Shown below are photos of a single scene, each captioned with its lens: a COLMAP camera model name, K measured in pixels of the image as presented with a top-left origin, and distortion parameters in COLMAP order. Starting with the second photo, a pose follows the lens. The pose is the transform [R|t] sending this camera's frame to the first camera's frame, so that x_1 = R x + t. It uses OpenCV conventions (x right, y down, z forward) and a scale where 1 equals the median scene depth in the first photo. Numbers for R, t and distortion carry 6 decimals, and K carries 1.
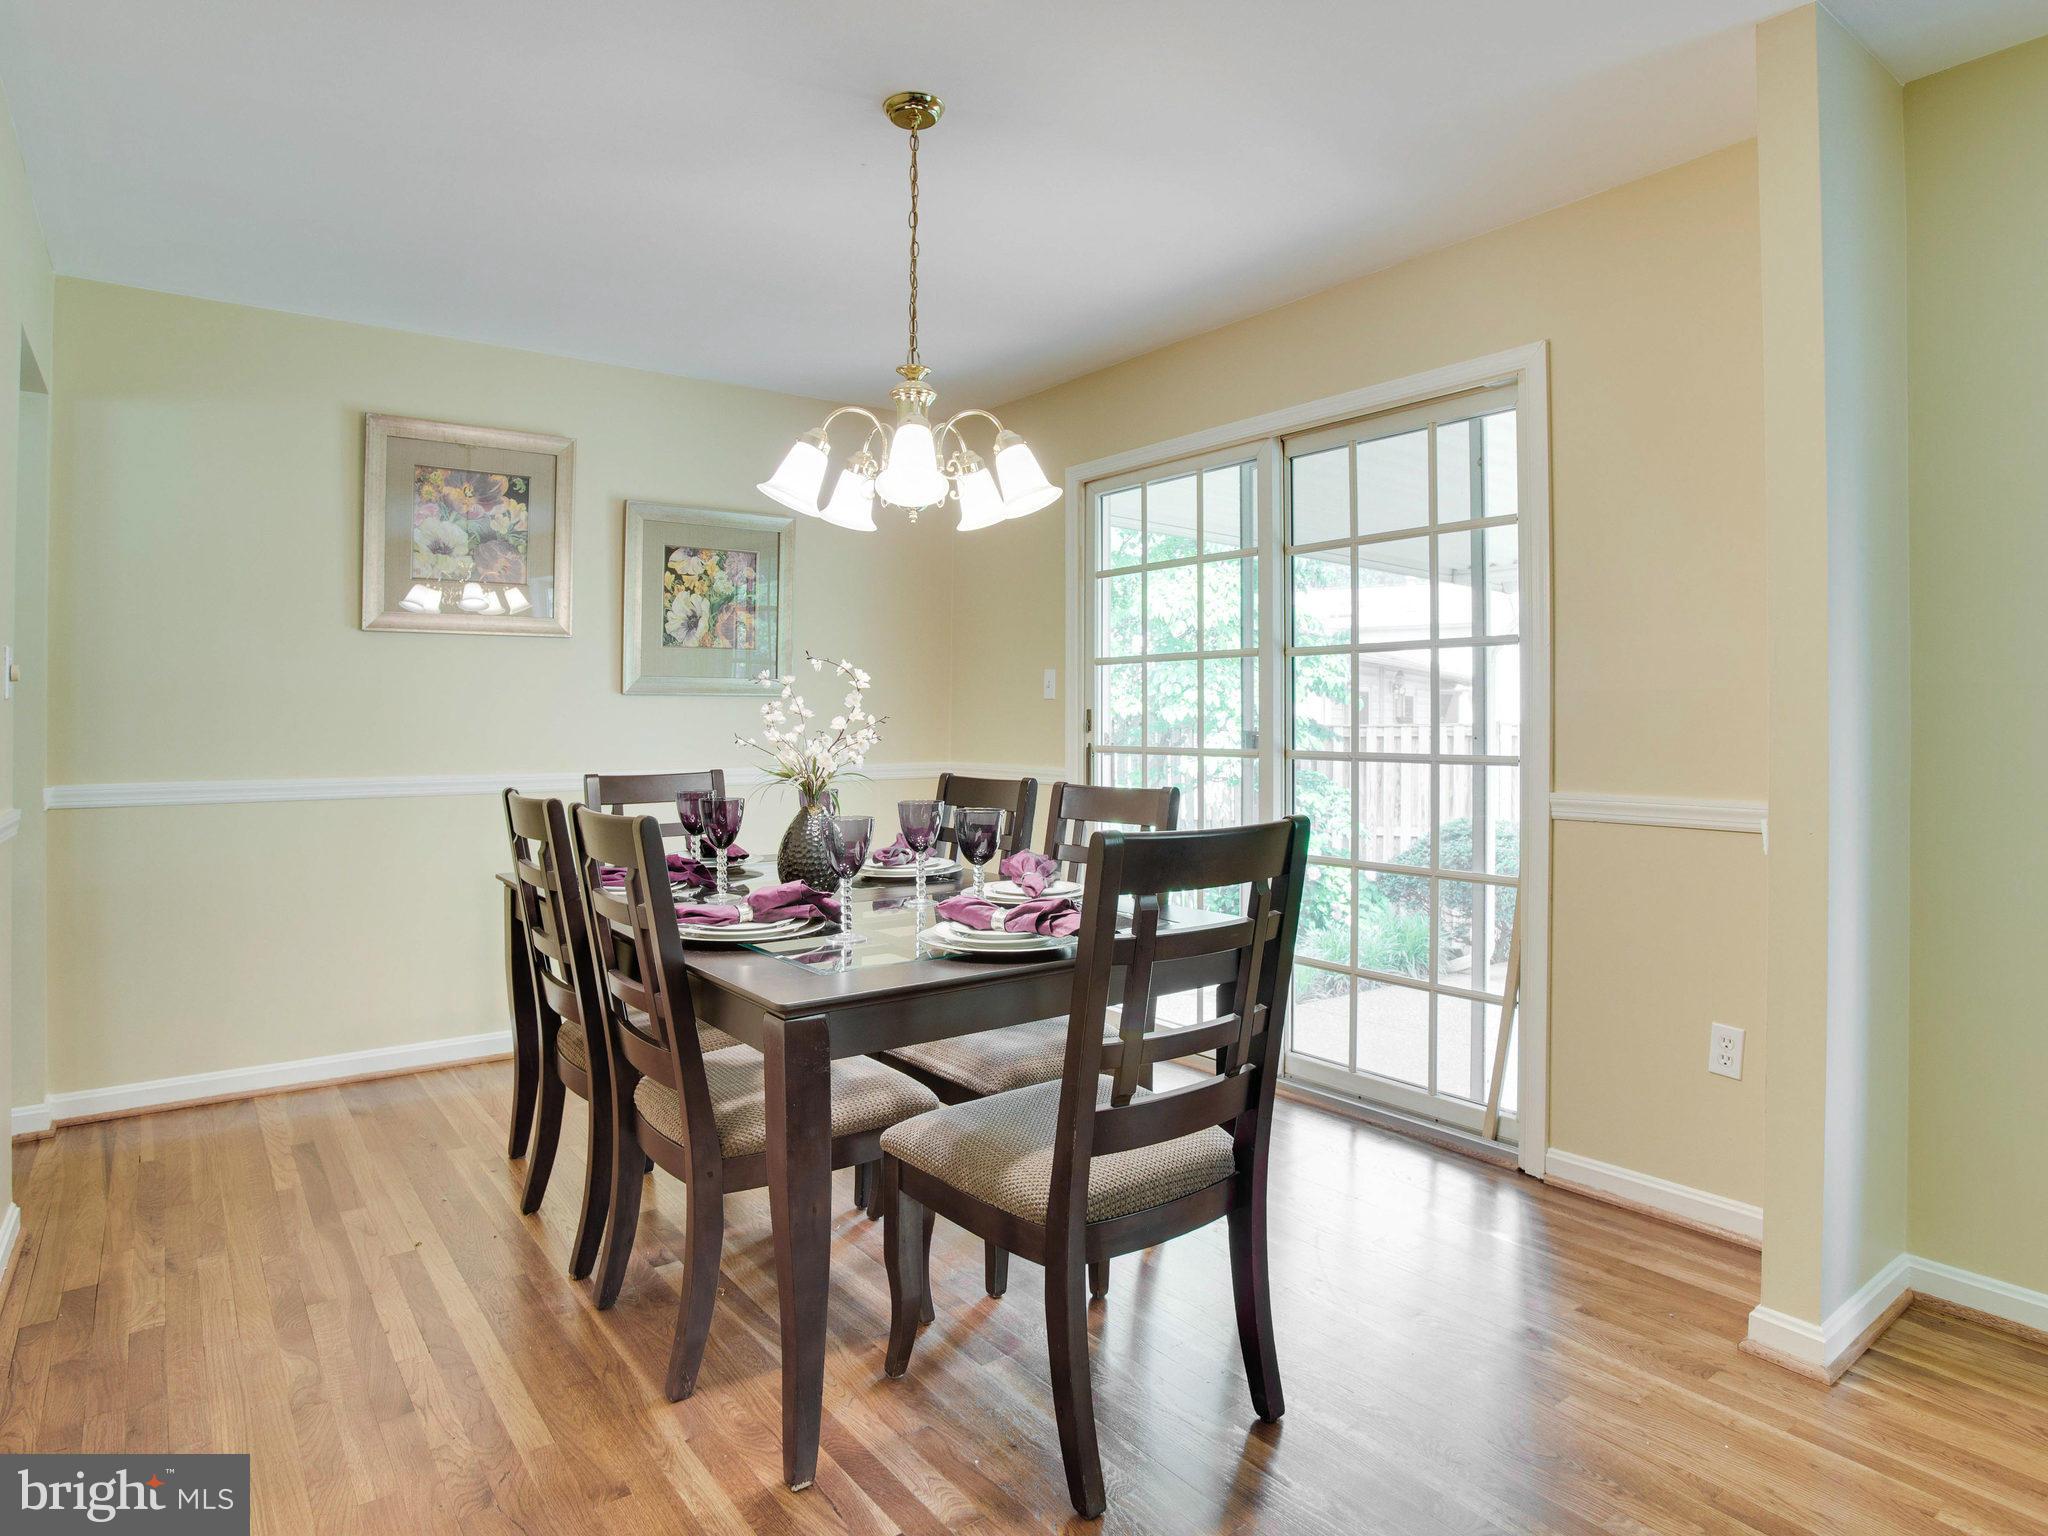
lens RADIAL K [[1169.8, 0, 1022.5], [0, 1169.8, 710.7], [0, 0, 1]] dist [-0.079099, 0.045997]
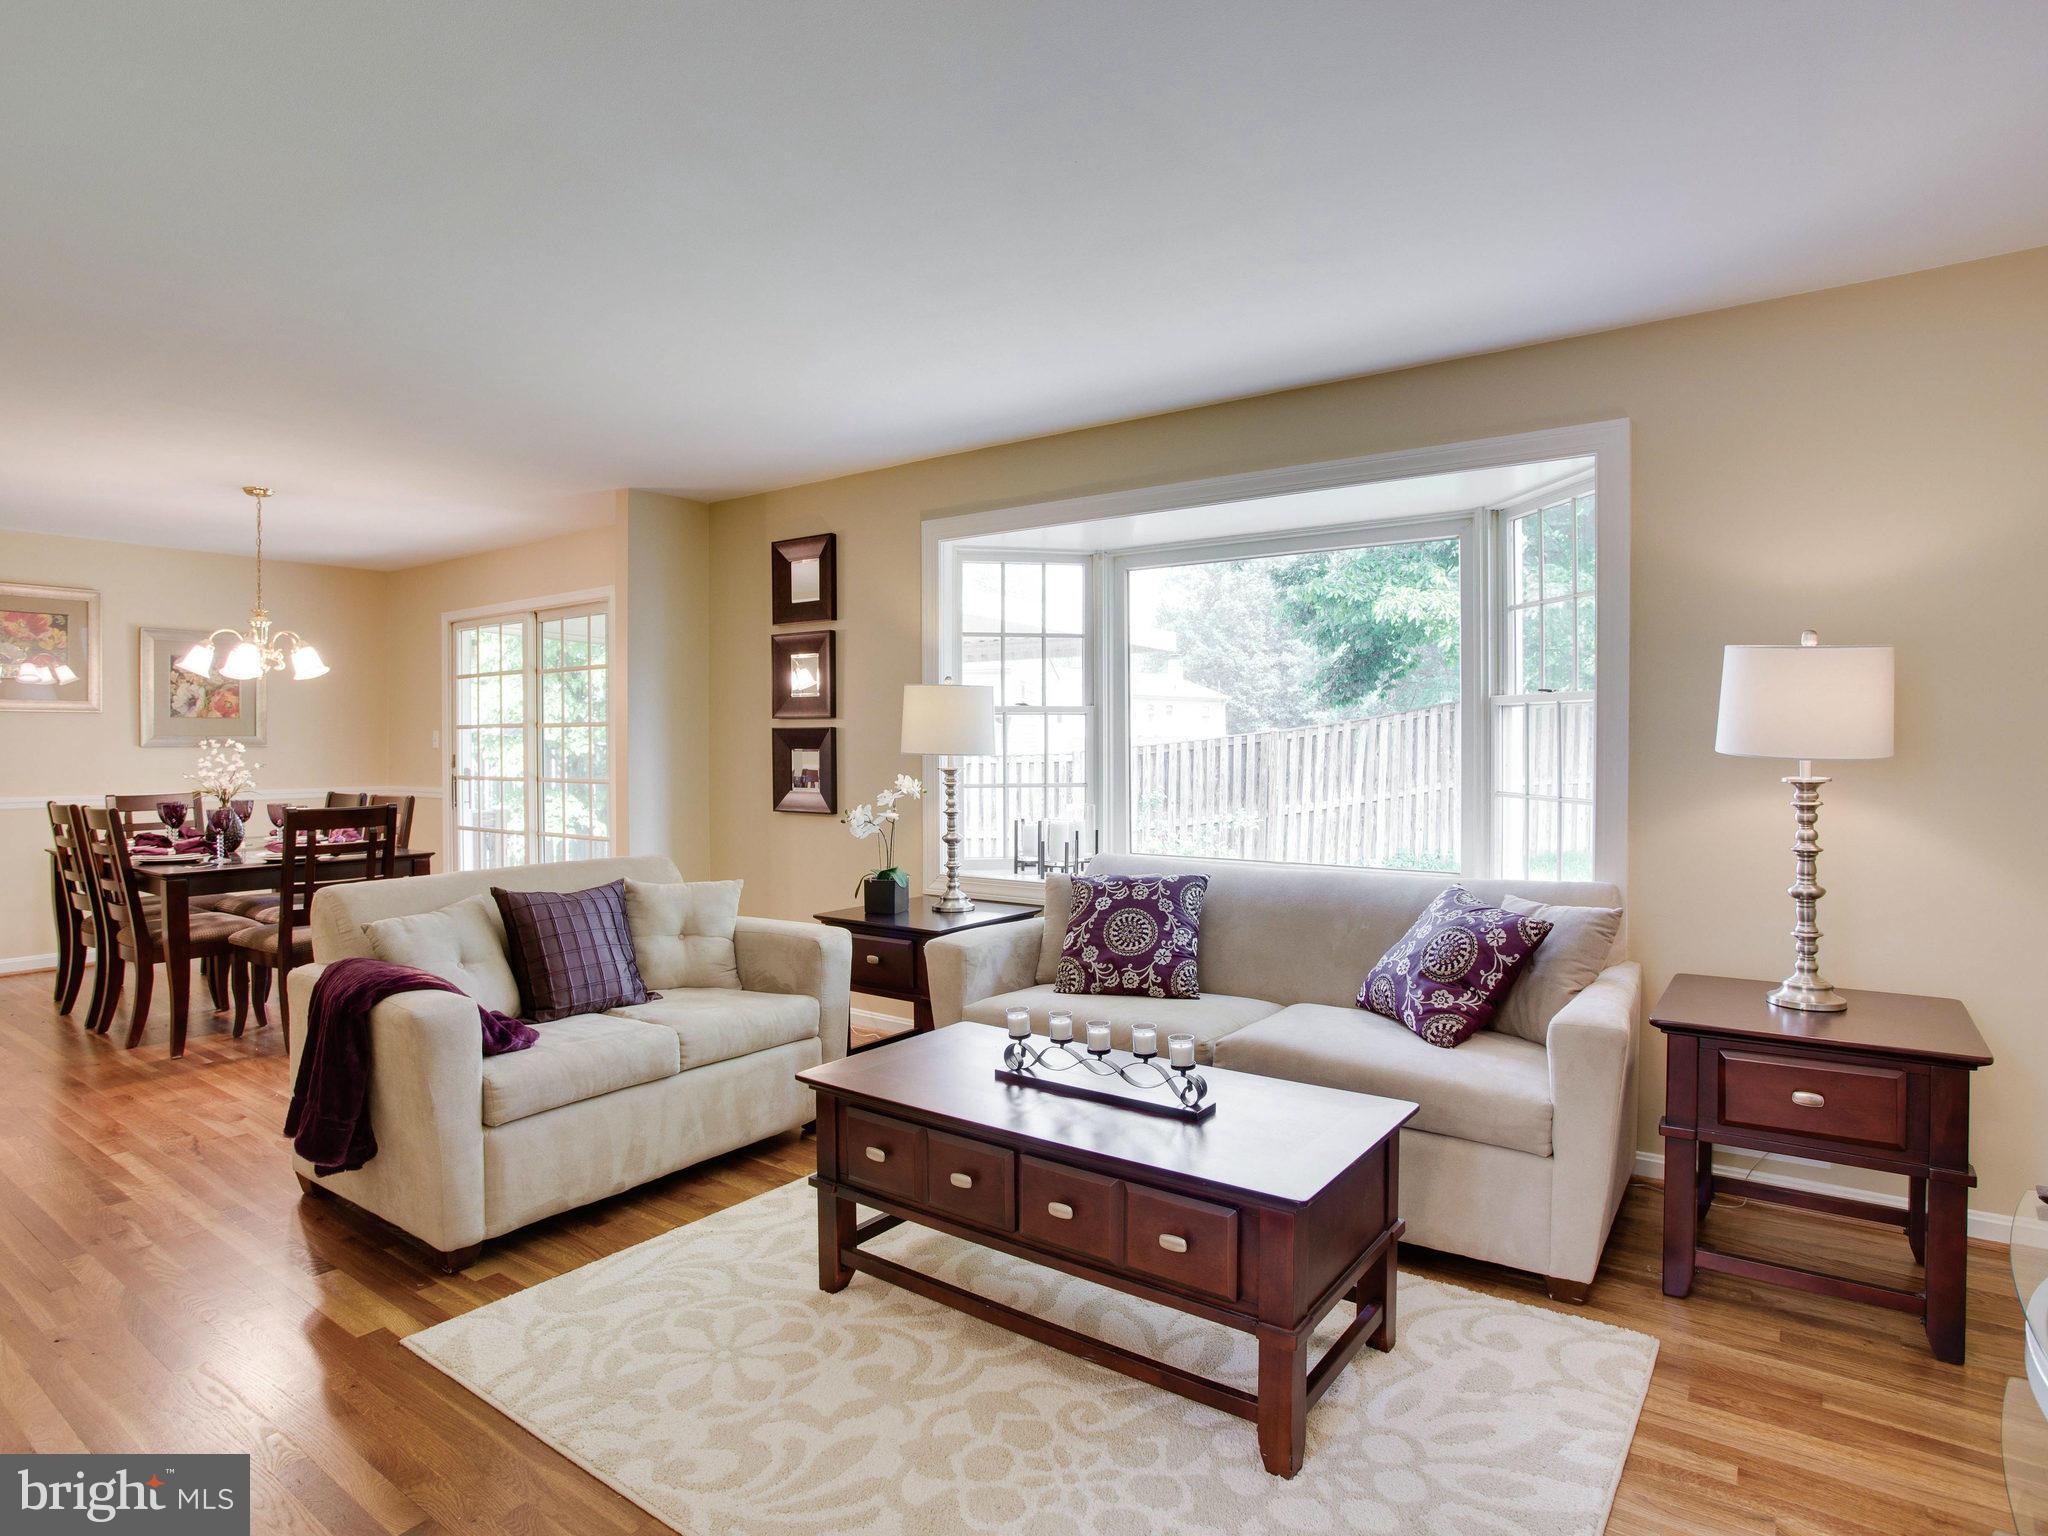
lens RADIAL K [[1110.5, 0, 1018.5], [0, 1110.5, 755.4], [0, 0, 1]] dist [-0.080672, 0.042436]
pose [[0.954825, -0.004487, 0.297134, 0.466650], [-0.000209, 0.999876, 0.015772, -0.032028], [-0.297168, -0.015121, 0.954706, -0.973590]]
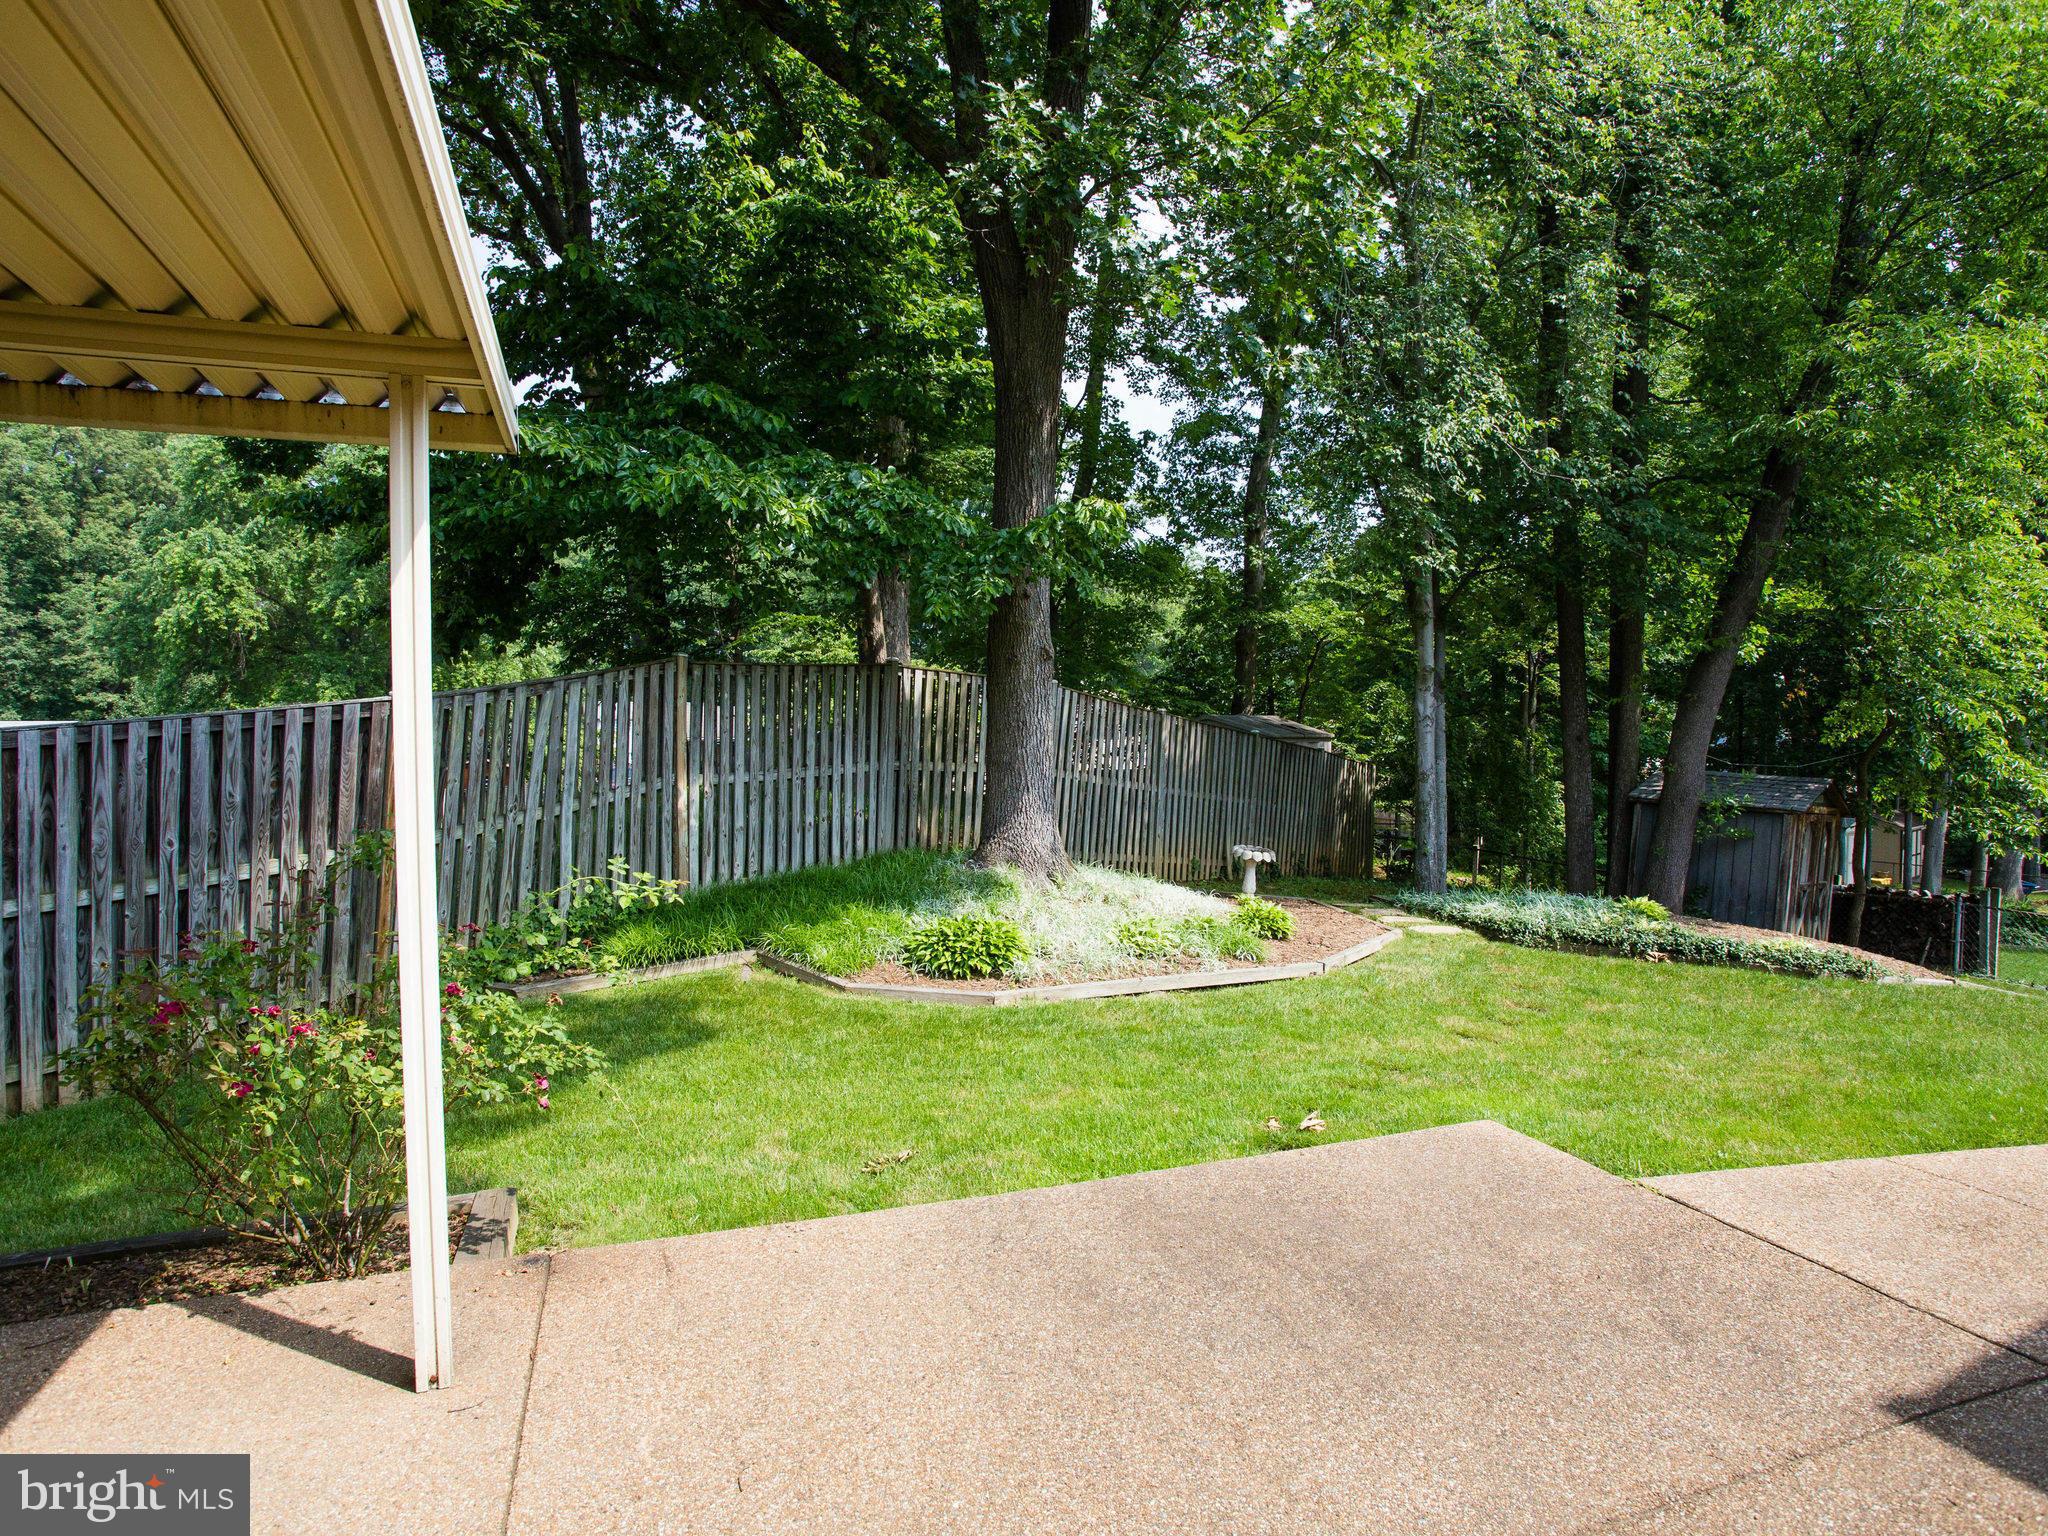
lens RADIAL K [[1138.4, 0, 1046.8], [0, 1138.4, 726.2], [0, 0, 1]] dist [-0.072967, 0.033394]
pose [[0.268426, 0.003019, 0.963296, 0.749494], [-0.000317, 0.999995, -0.003046, 0.003581], [-0.963300, 0.000513, 0.268426, 0.660441]]
